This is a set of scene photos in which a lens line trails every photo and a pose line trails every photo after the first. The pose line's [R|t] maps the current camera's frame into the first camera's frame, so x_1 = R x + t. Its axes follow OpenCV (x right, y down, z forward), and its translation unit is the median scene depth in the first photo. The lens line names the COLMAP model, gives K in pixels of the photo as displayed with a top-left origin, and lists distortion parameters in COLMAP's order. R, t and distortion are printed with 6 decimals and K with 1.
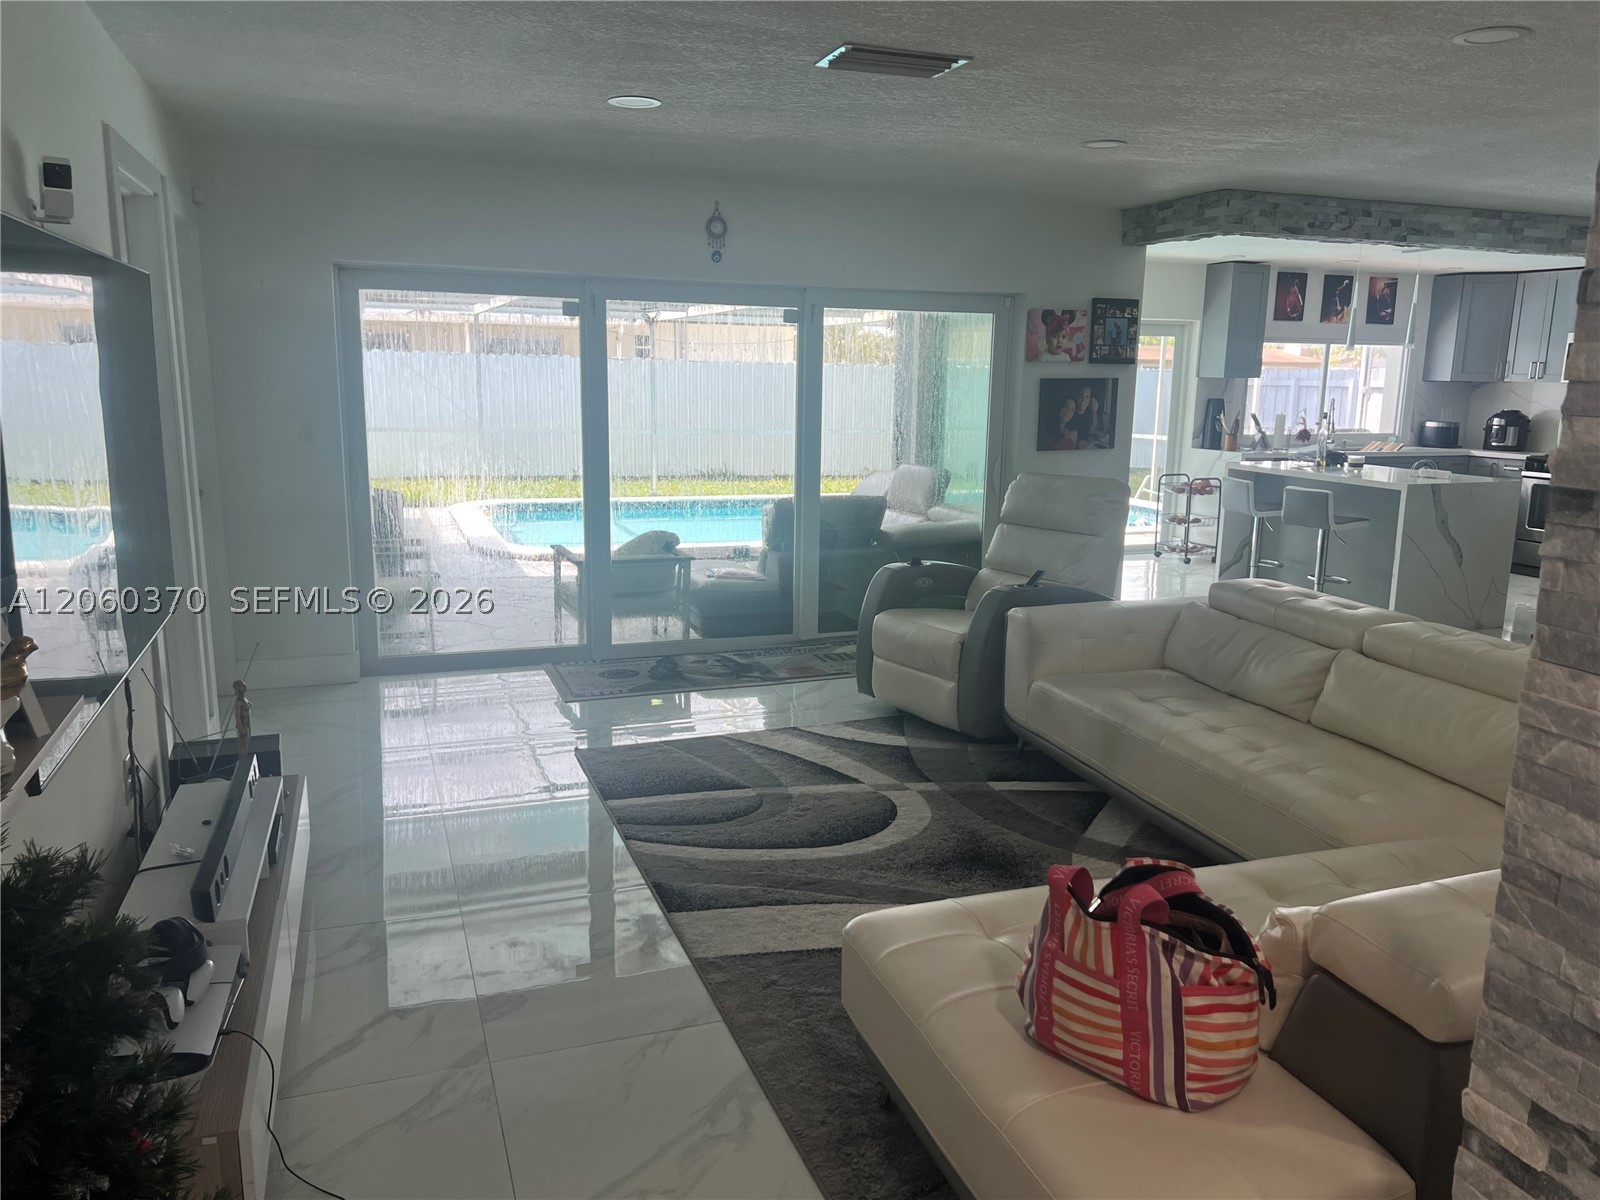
lens RADIAL K [[1207.2, 0, 804.2], [0, 1207.2, 607.1], [0, 0, 1]] dist [0.059005, -0.073380]
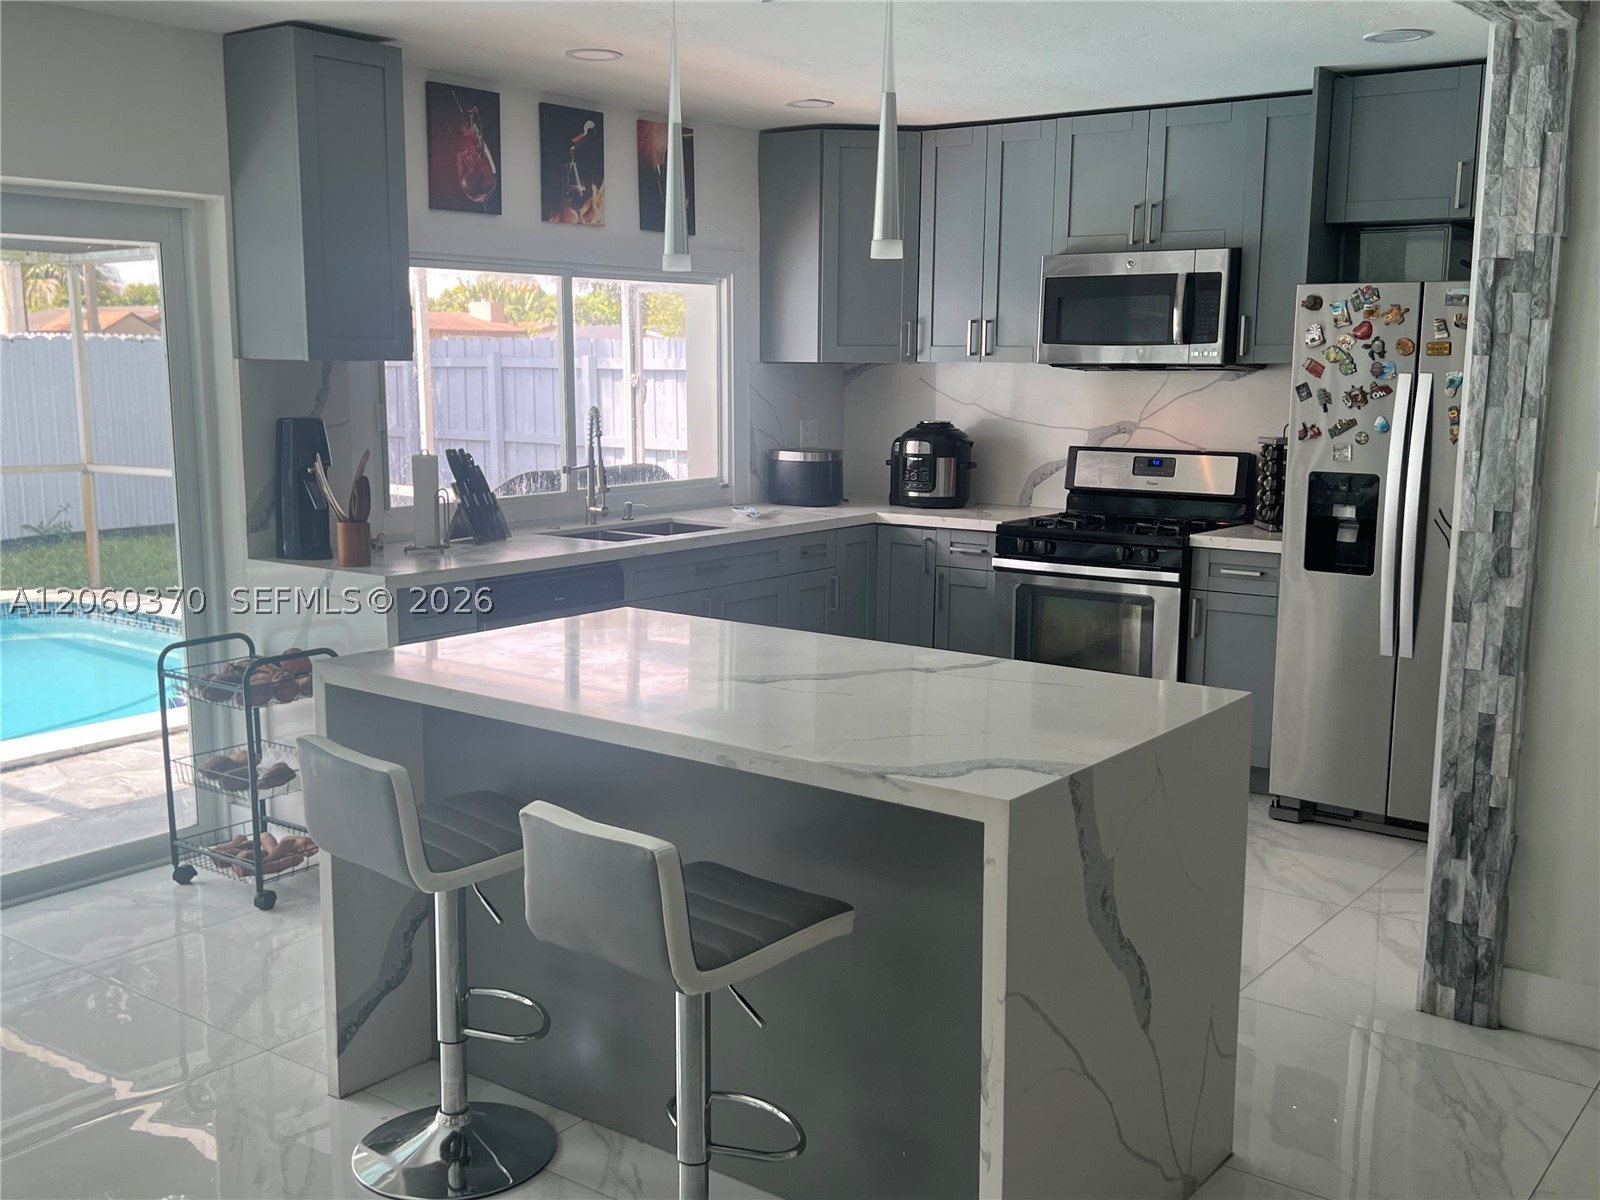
lens RADIAL K [[1581.6, 0, 816.1], [0, 1581.6, 619.2], [0, 0, 1]] dist [0.129541, -0.280611]
pose [[0.837644, -0.100616, 0.536869, 0.287848], [0.111664, 0.993674, 0.012005, -0.140381], [-0.534680, 0.049893, 0.843580, 0.730067]]
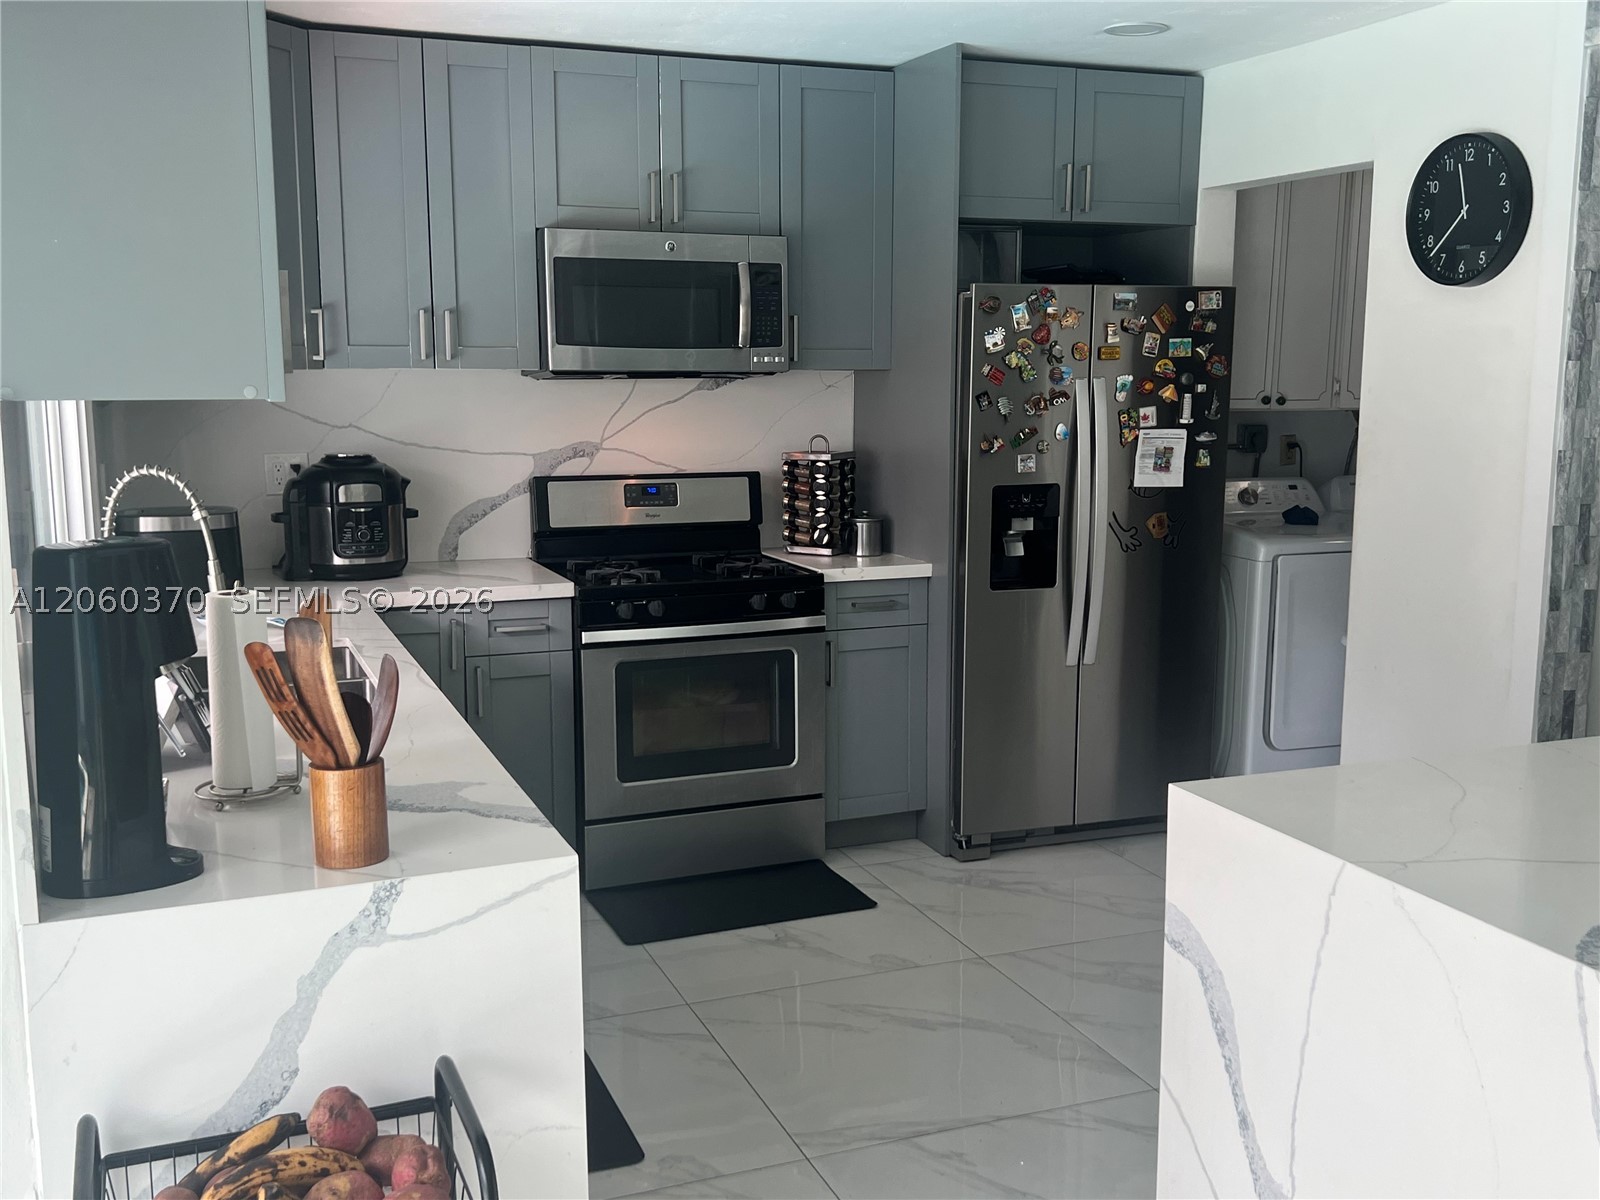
lens RADIAL K [[1581.6, 0, 816.1], [0, 1581.6, 619.2], [0, 0, 1]] dist [0.129541, -0.280611]
pose [[-0.025901, -0.180562, 0.983223, 0.207131], [0.189491, 0.964834, 0.182177, -0.250782], [-0.981541, 0.191030, 0.009225, 1.275276]]
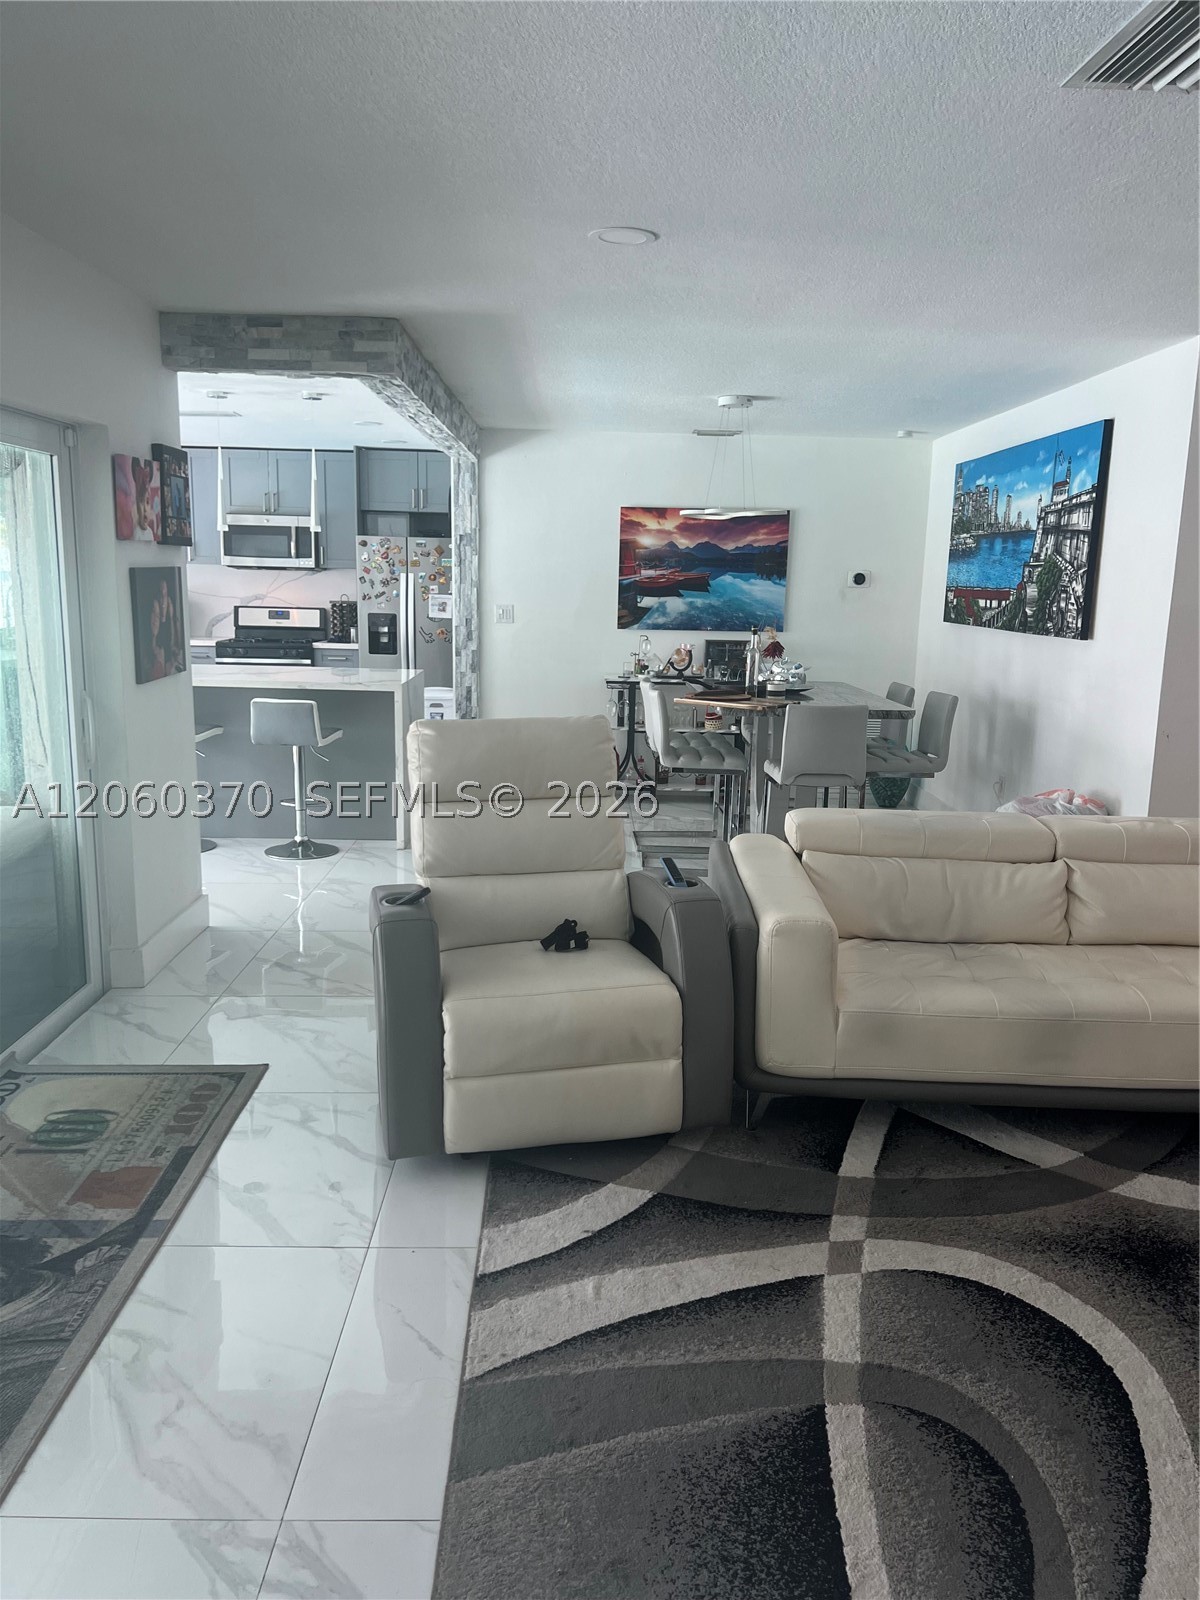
lens RADIAL K [[1207.2, 0, 620.1], [0, 1207.2, 804.2], [0, 0, 1]] dist [0.059005, -0.073380]
pose [[0.316776, -0.186533, 0.929978, -0.301762], [0.165339, 0.976320, 0.139509, -0.109041], [-0.933979, 0.109569, 0.340116, 0.534030]]
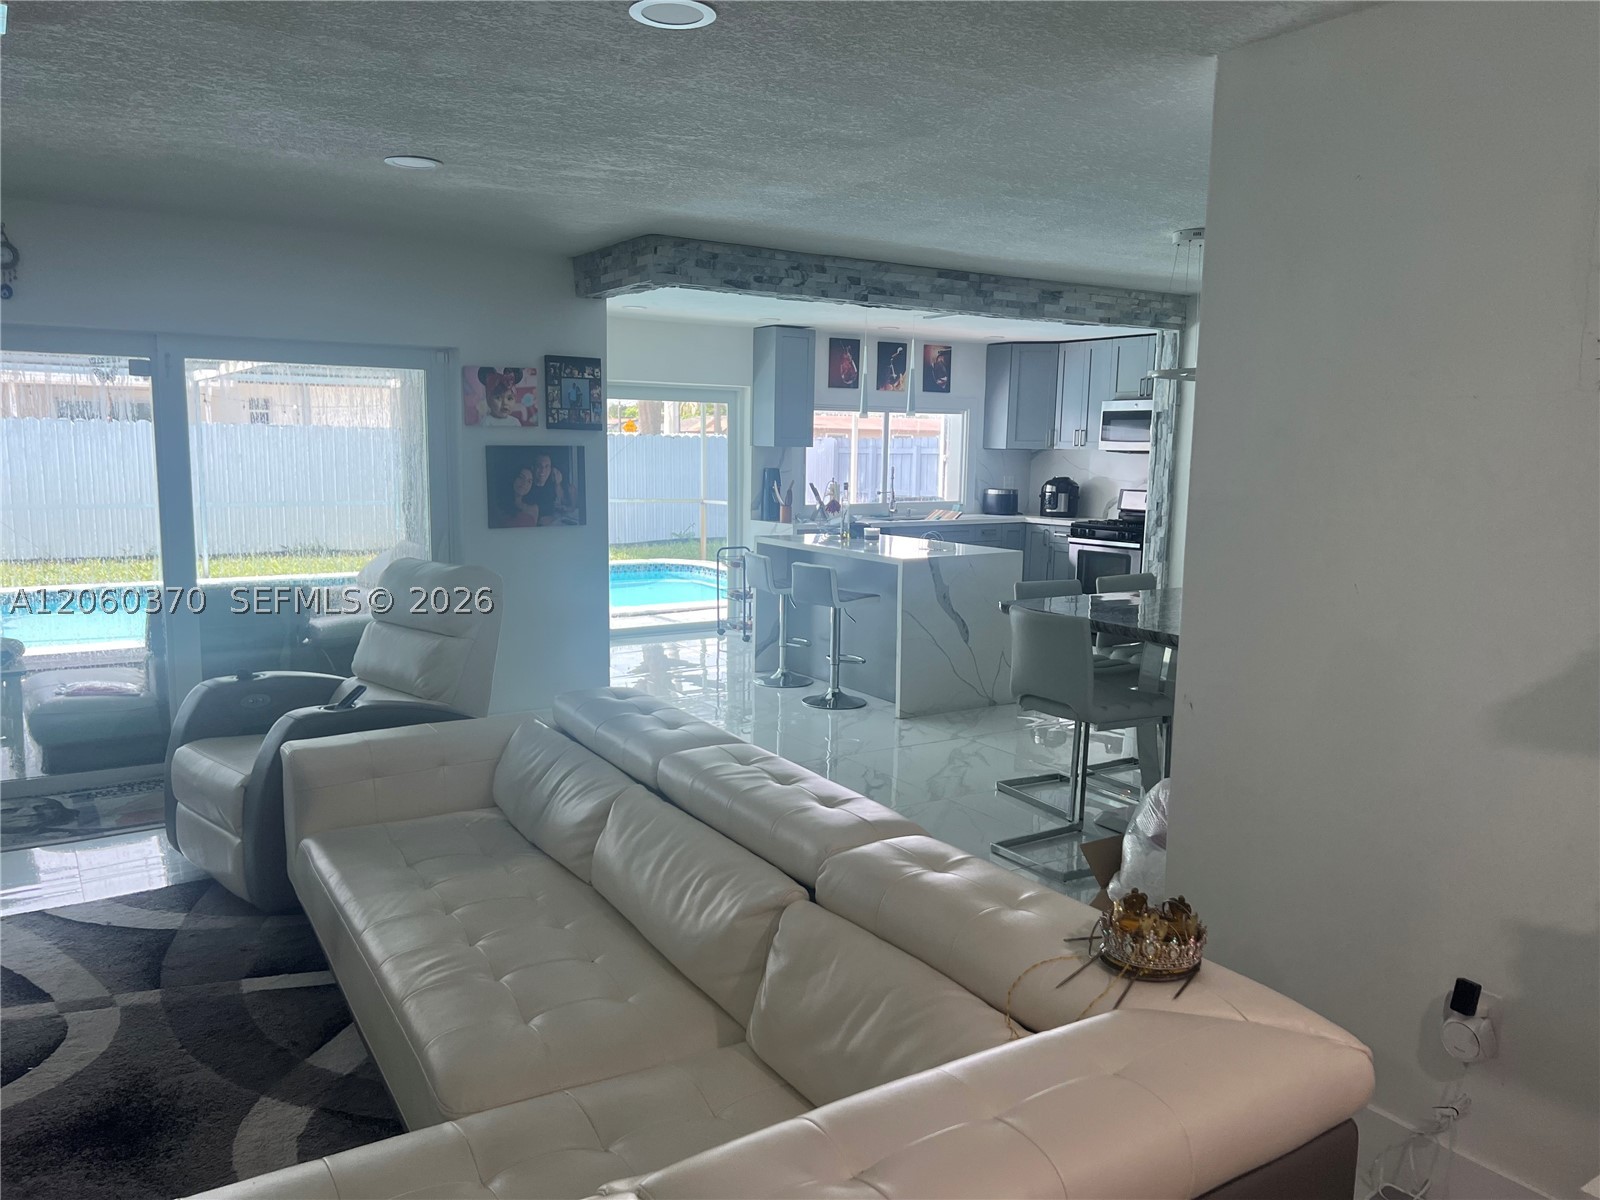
lens RADIAL K [[1207.2, 0, 804.2], [0, 1207.2, 607.1], [0, 0, 1]] dist [0.059005, -0.073380]
pose [[0.973890, -0.032710, 0.224650, 0.204109], [0.044822, 0.997791, -0.049027, -0.020181], [-0.222550, 0.057816, 0.973205, 0.109214]]
